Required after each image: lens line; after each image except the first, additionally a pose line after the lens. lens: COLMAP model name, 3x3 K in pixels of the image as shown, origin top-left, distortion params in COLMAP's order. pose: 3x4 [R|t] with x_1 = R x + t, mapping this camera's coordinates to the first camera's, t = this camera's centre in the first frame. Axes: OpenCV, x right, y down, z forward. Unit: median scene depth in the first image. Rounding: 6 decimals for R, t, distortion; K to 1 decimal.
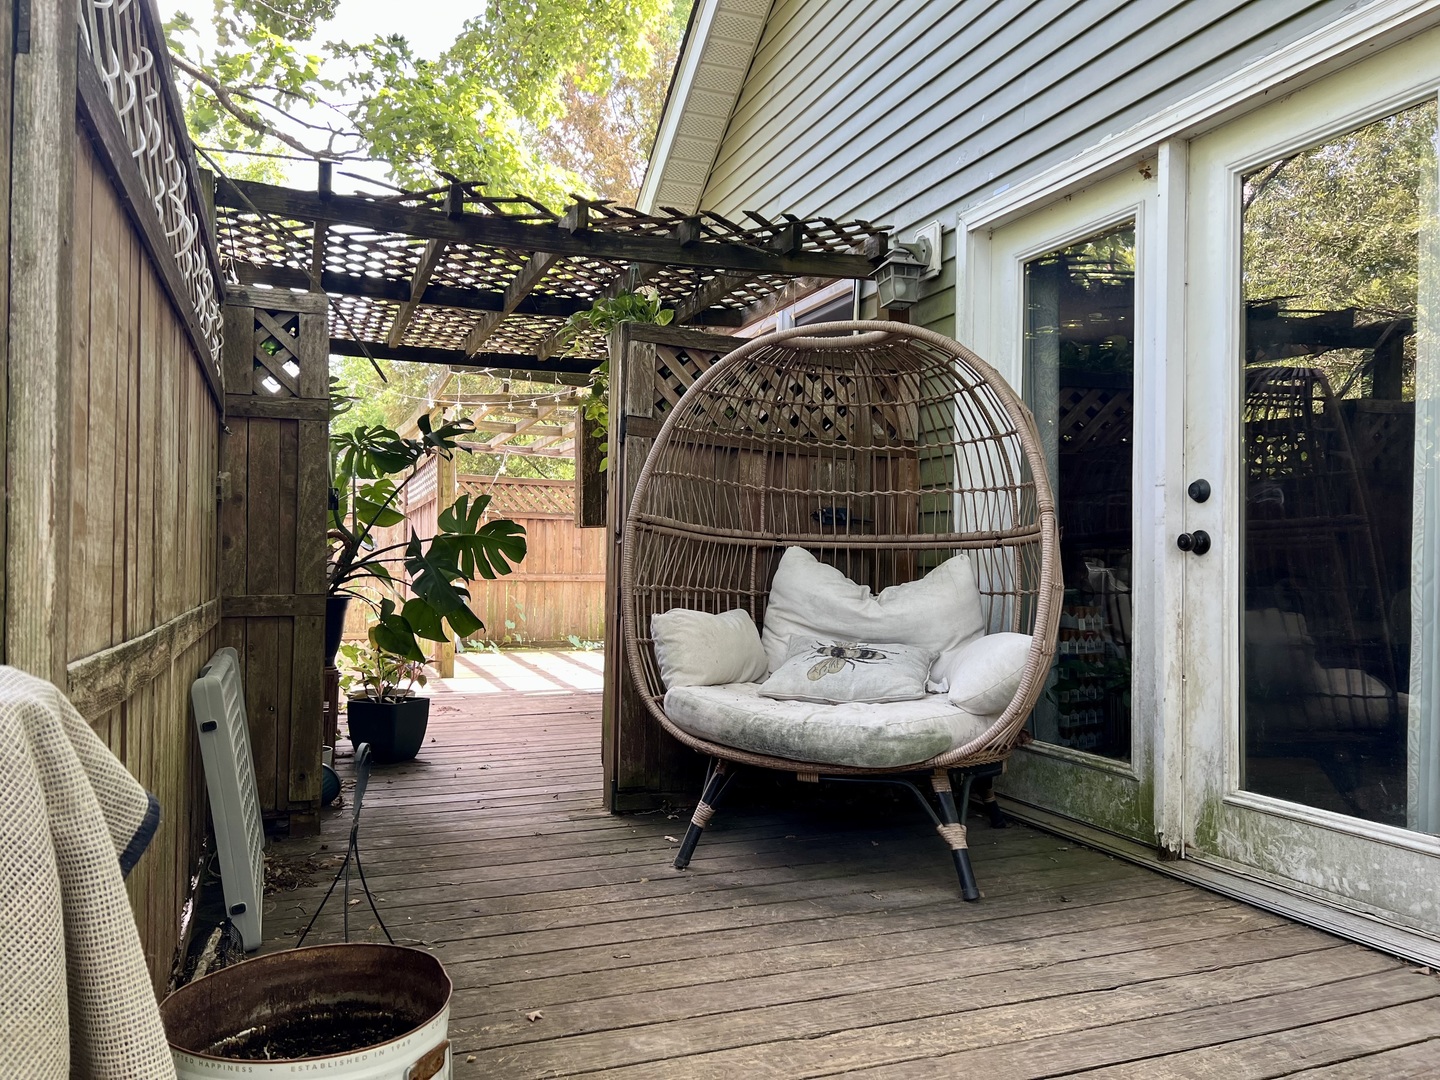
lens RADIAL K [[1083.3, 0, 723.6], [0, 1083.3, 543.0], [0, 0, 1]] dist [0.027575, -0.017643]
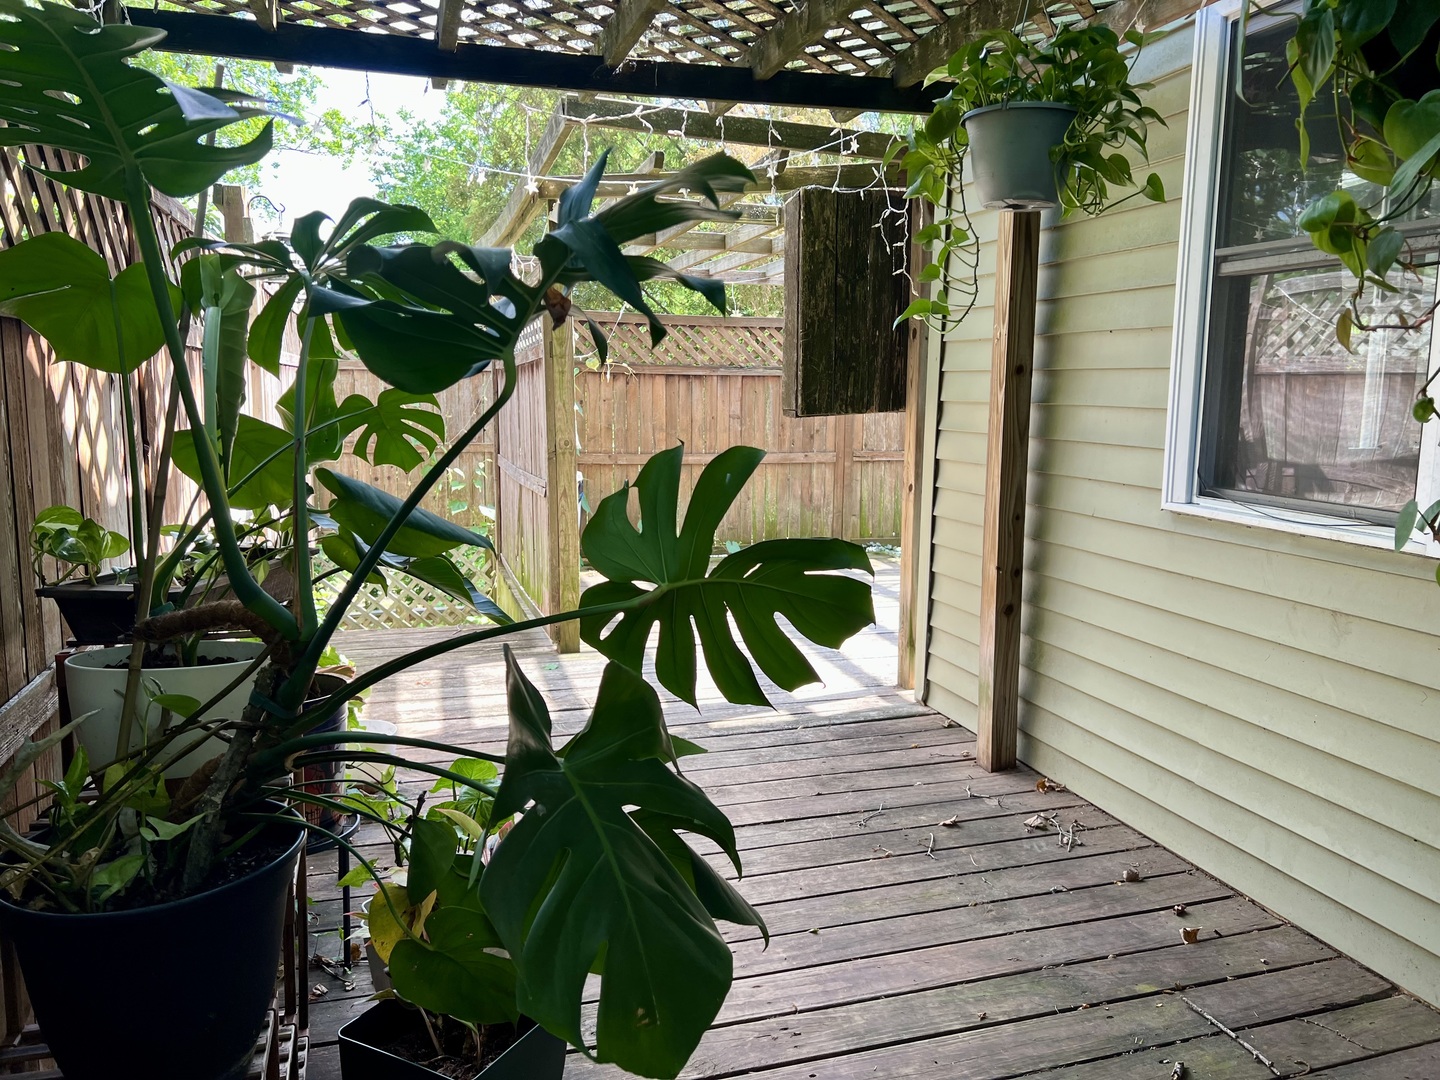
lens RADIAL K [[1083.3, 0, 716.3], [0, 1083.3, 540.4], [0, 0, 1]] dist [0.027575, -0.017643]
pose [[0.996191, 0.016177, -0.085690, -0.197242], [-0.002253, 0.987089, 0.160157, -0.064274], [0.087174, -0.159354, 0.983365, 0.692152]]
